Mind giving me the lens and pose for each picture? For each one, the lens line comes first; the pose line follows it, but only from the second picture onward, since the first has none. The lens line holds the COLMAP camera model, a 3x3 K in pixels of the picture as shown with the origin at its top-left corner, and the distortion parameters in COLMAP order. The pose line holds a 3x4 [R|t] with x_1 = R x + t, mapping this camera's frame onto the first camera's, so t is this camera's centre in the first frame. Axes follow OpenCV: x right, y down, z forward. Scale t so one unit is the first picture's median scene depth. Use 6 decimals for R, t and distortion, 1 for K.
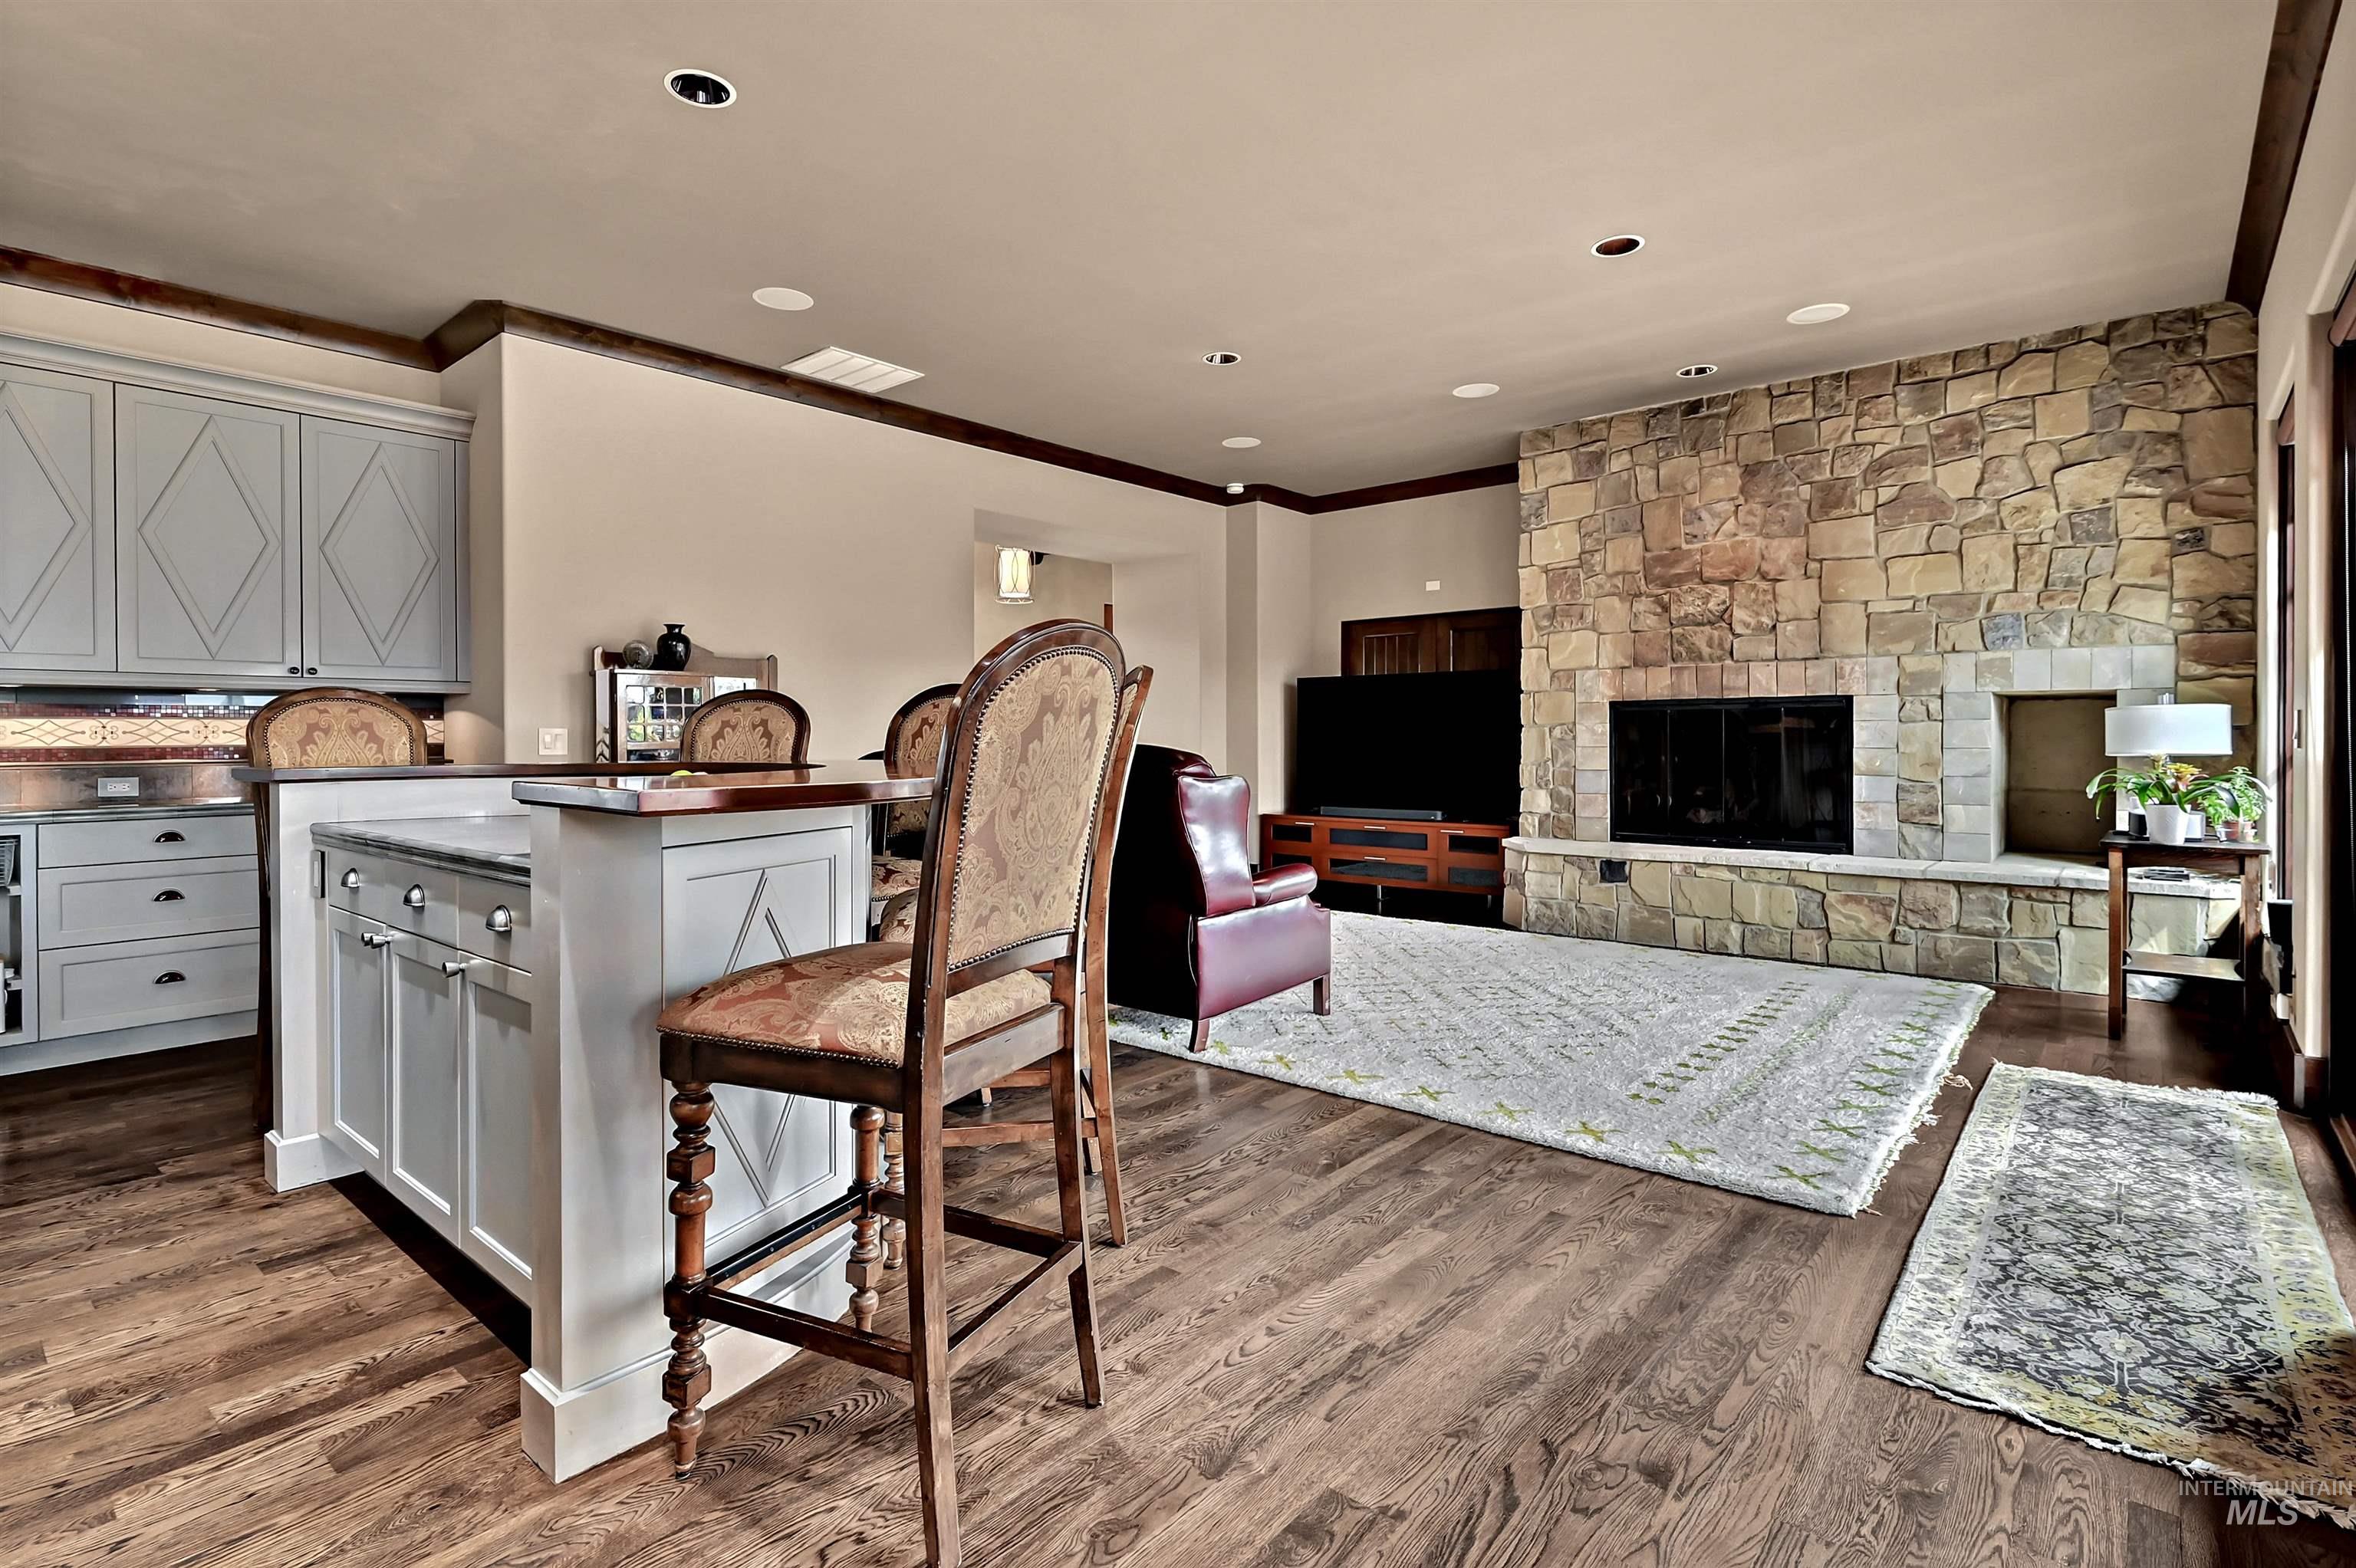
lens RADIAL K [[1129.0, 0, 1178.2], [0, 1129.0, 741.2], [0, 0, 1]] dist [-0.002951, 0.000191]
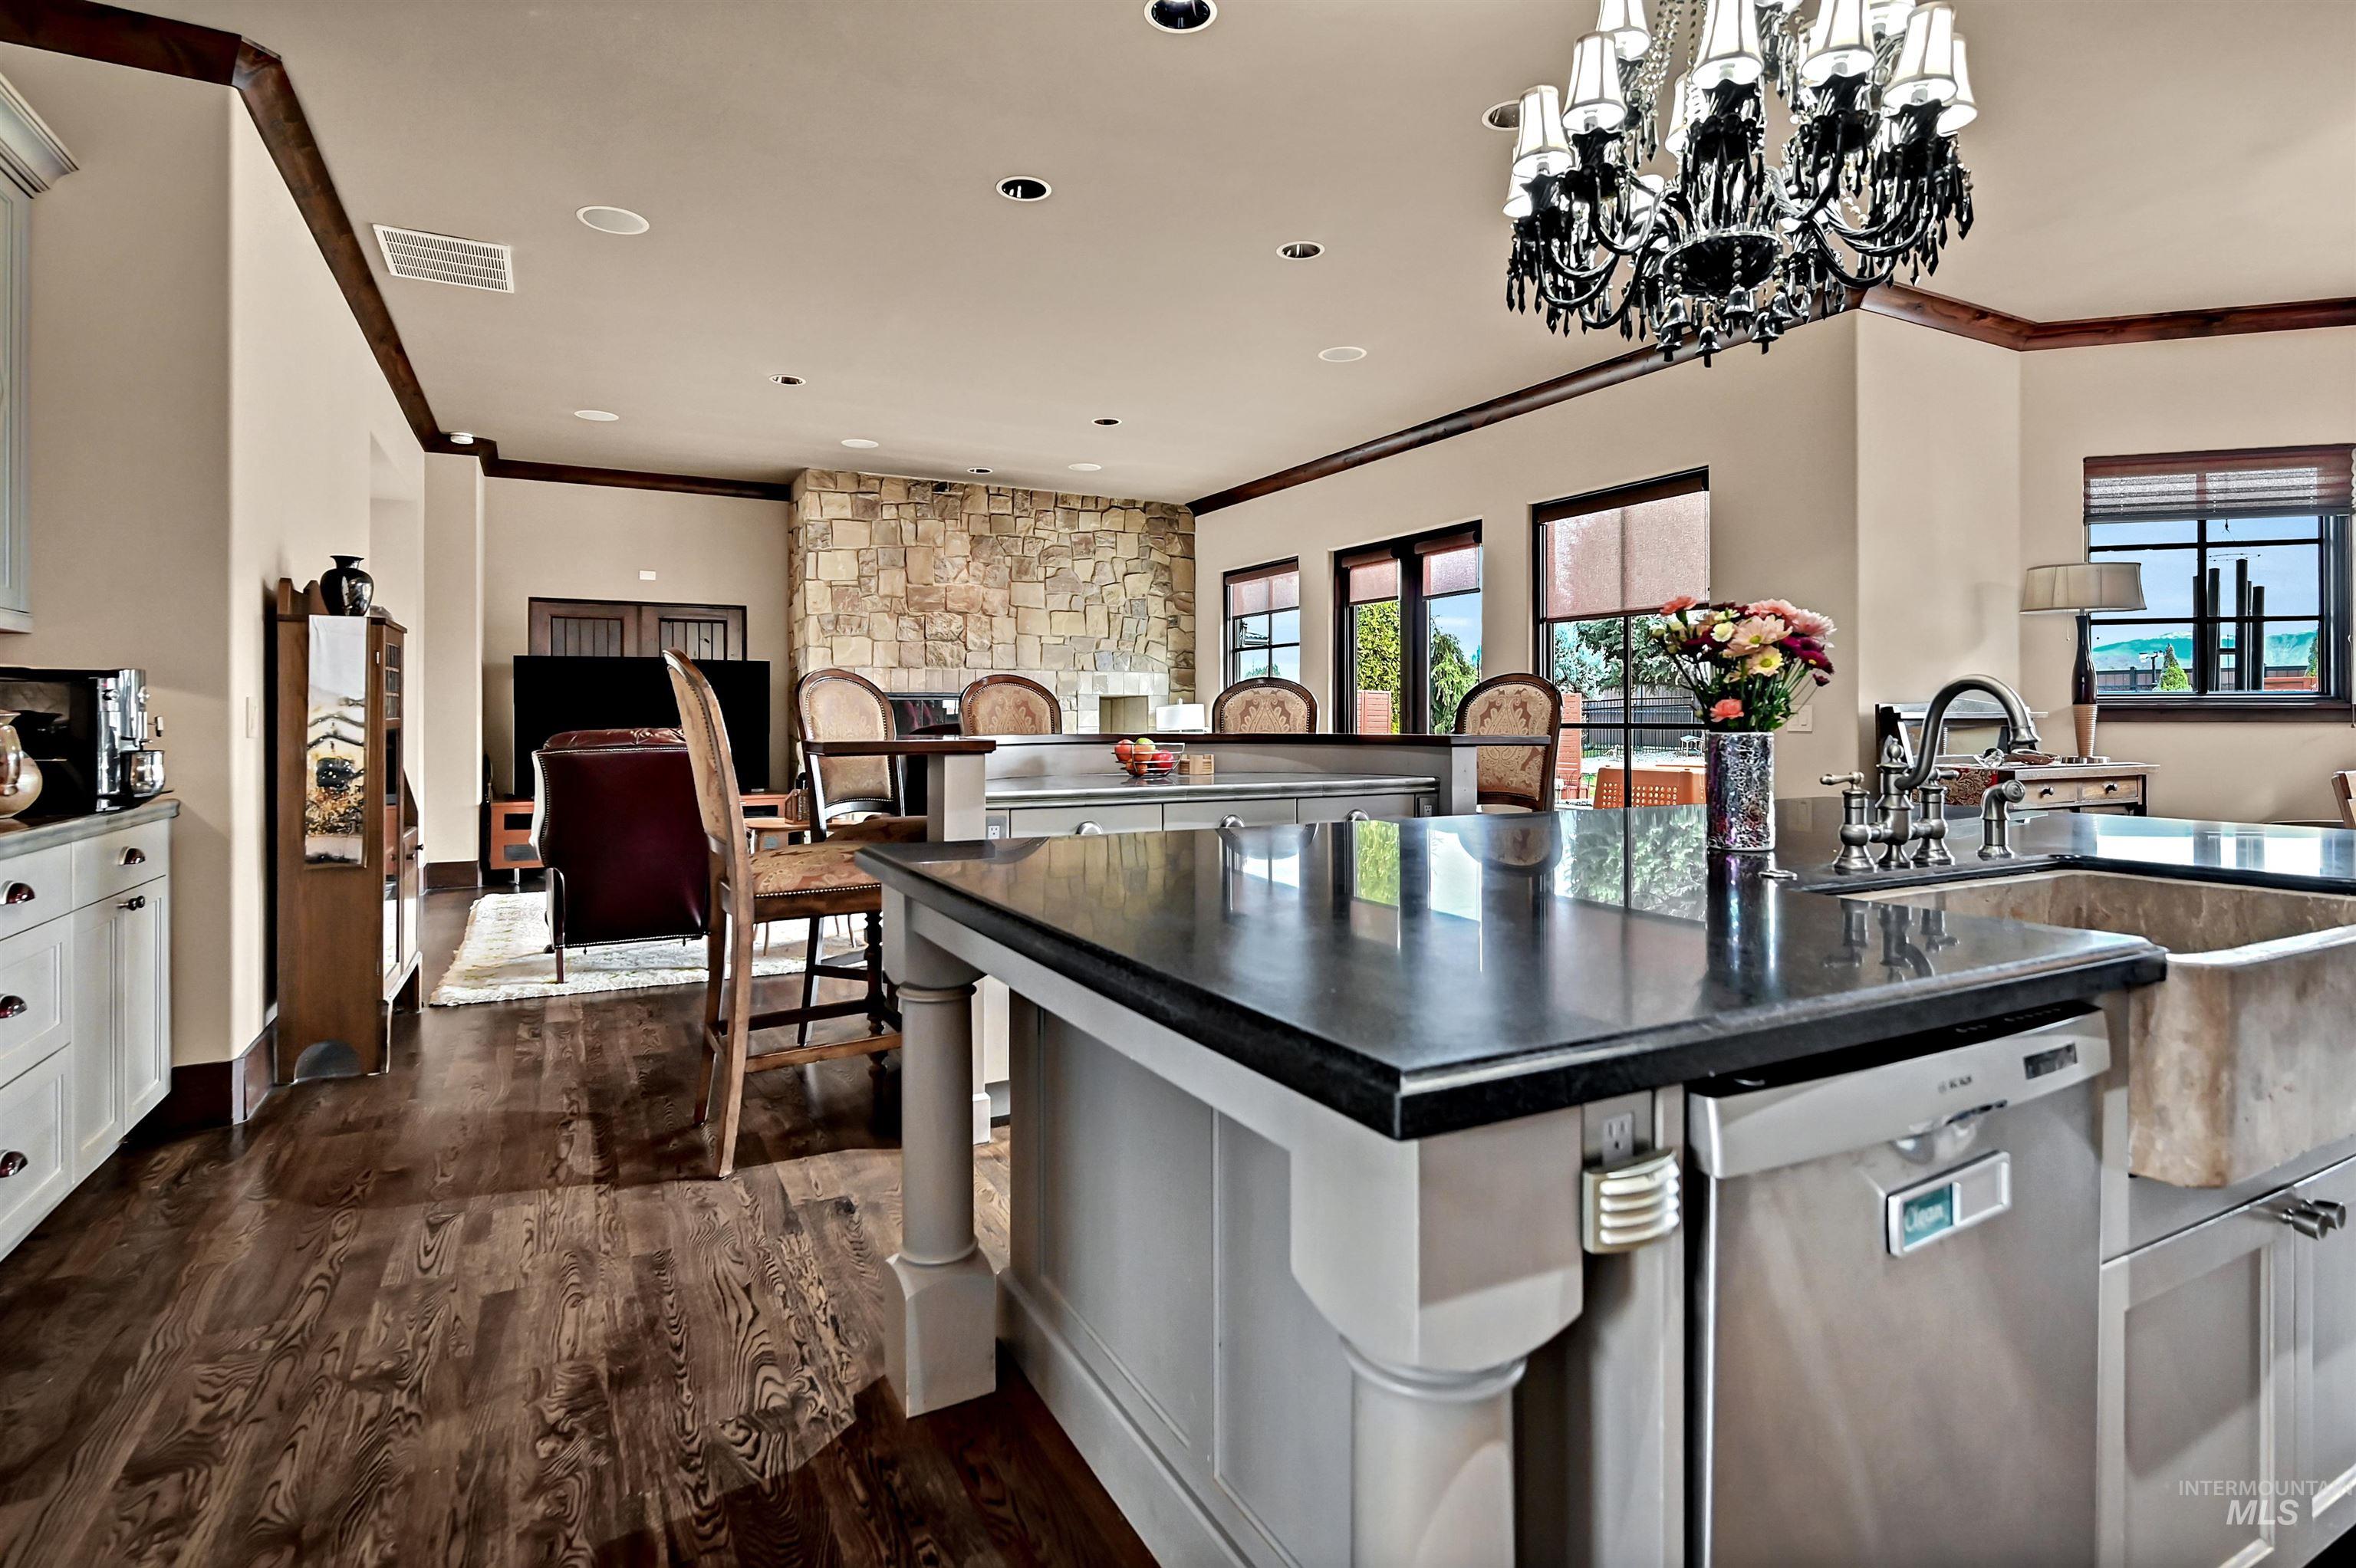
lens RADIAL K [[1154.3, 0, 1177.2], [0, 1154.3, 717.8], [0, 0, 1]] dist [-0.000529, 0.000346]
pose [[0.363716, 0.005500, 0.931494, -0.902782], [0.003458, 0.999968, -0.007254, 0.005718], [-0.931503, 0.005860, 0.363685, 0.232073]]
